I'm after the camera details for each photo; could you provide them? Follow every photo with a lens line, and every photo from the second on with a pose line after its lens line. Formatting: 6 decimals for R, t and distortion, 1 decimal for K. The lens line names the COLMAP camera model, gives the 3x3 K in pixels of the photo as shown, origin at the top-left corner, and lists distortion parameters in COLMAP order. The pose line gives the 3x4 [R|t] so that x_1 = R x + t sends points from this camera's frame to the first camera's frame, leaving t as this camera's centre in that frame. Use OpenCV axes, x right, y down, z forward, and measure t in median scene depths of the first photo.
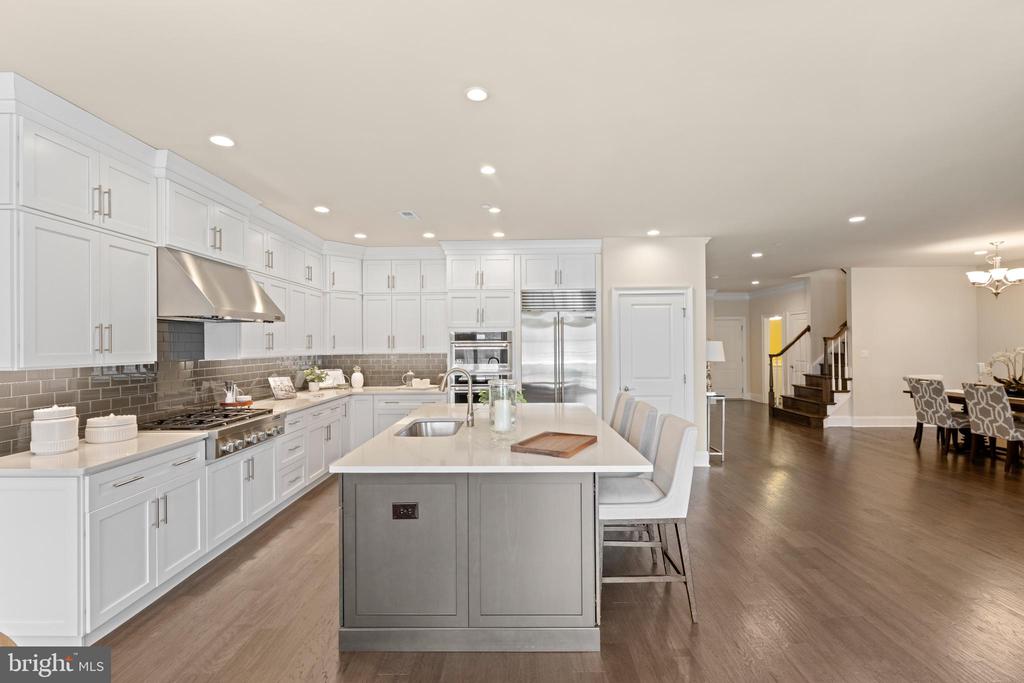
lens RADIAL K [[459.3, 0, 511.6], [0, 459.3, 342.0], [0, 0, 1]] dist [-0.000485, -0.000260]
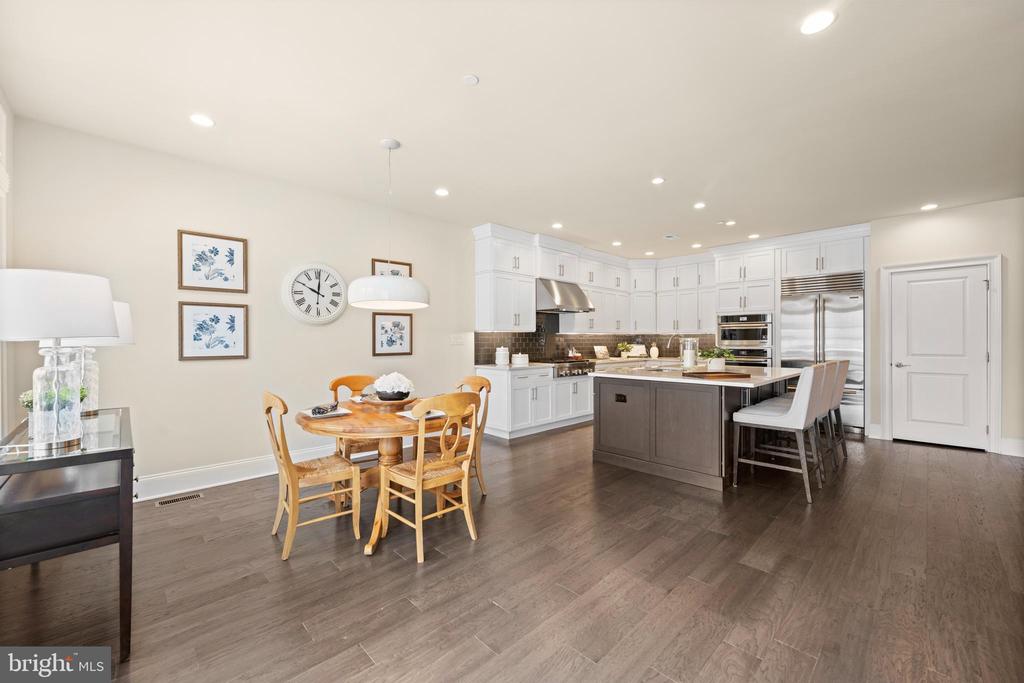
lens RADIAL K [[408.7, 0, 510.3], [0, 408.7, 340.8], [0, 0, 1]] dist [-0.001863, -0.000218]
pose [[0.704855, 0.004188, -0.709339, 0.367785], [0.000686, 0.999978, 0.006586, 0.054018], [0.709351, -0.005129, 0.704837, -0.322710]]
